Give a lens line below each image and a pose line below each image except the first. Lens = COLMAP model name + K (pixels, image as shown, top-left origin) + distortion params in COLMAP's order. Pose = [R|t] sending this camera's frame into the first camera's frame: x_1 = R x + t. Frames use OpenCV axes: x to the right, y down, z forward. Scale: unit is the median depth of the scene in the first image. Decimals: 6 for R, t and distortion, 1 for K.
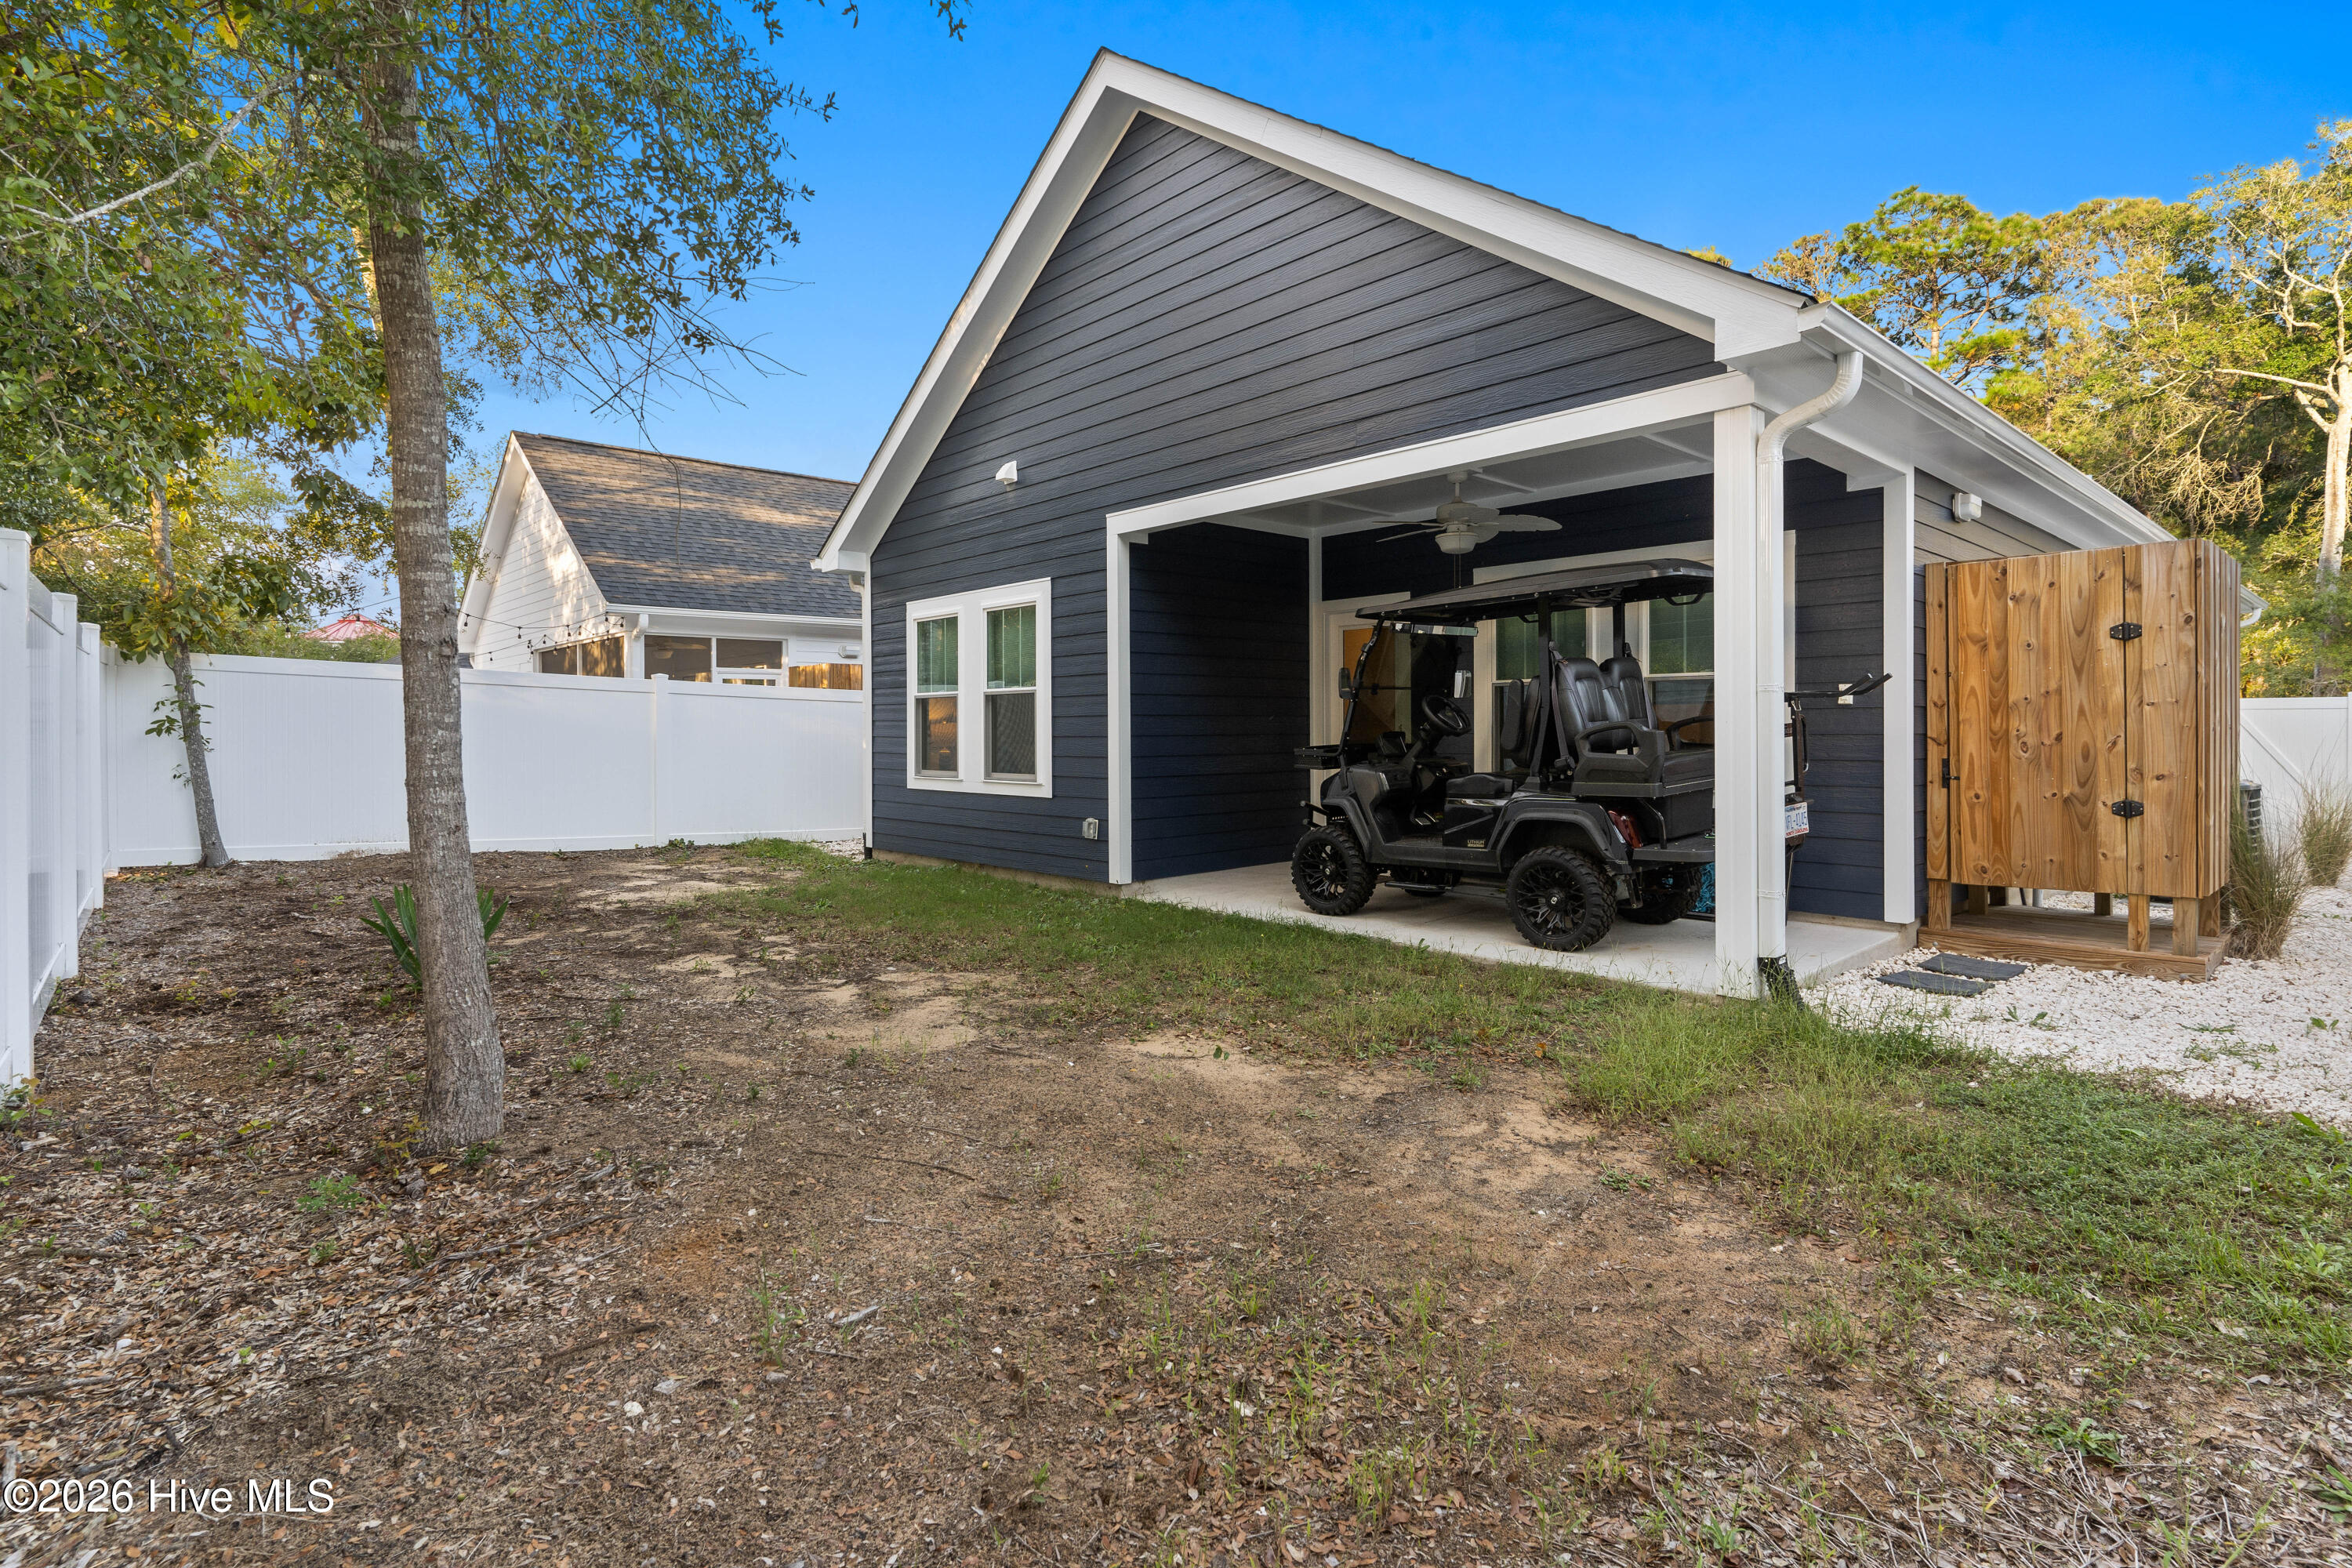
lens RADIAL K [[1156.3, 0, 1184.0], [0, 1156.3, 721.2], [0, 0, 1]] dist [-0.000812, 0.000491]
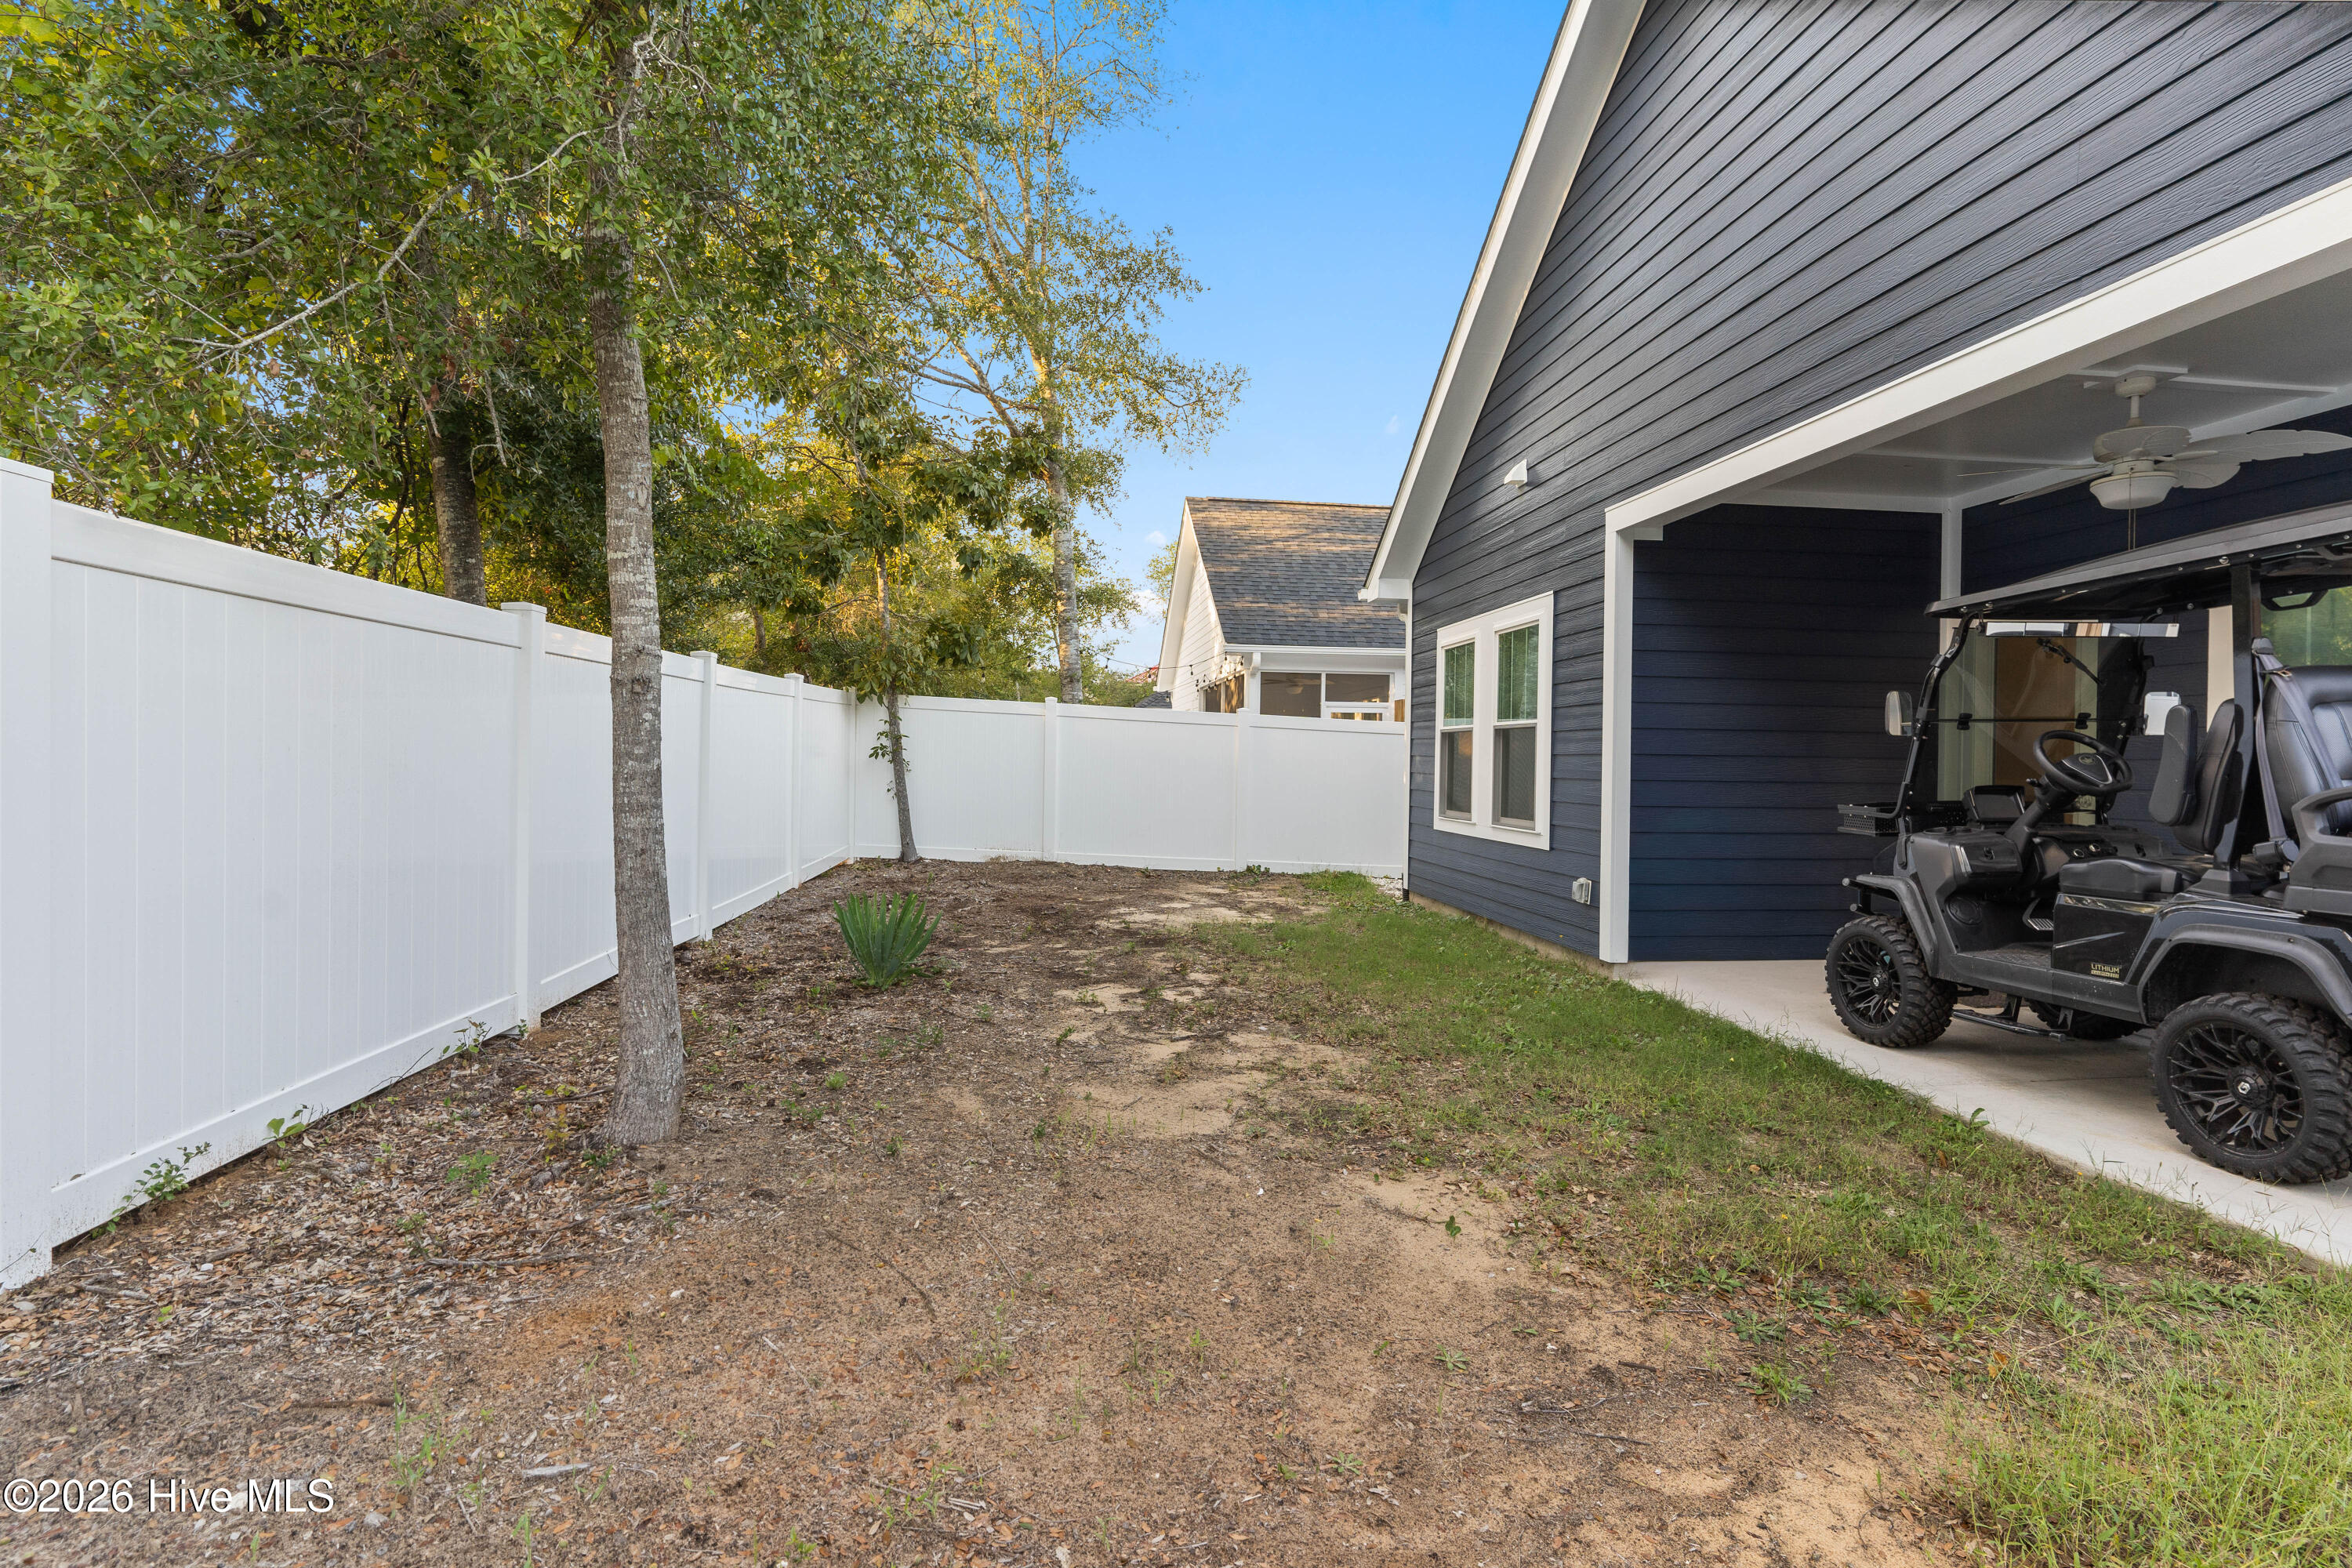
lens RADIAL K [[1141.6, 0, 1189.5], [0, 1141.6, 751.6], [0, 0, 1]] dist [-0.000643, 0.001296]
pose [[0.813394, 0.013733, -0.581552, 0.165927], [-0.014940, 0.999885, 0.002716, -0.004595], [0.581522, 0.006479, 0.813505, 0.172808]]
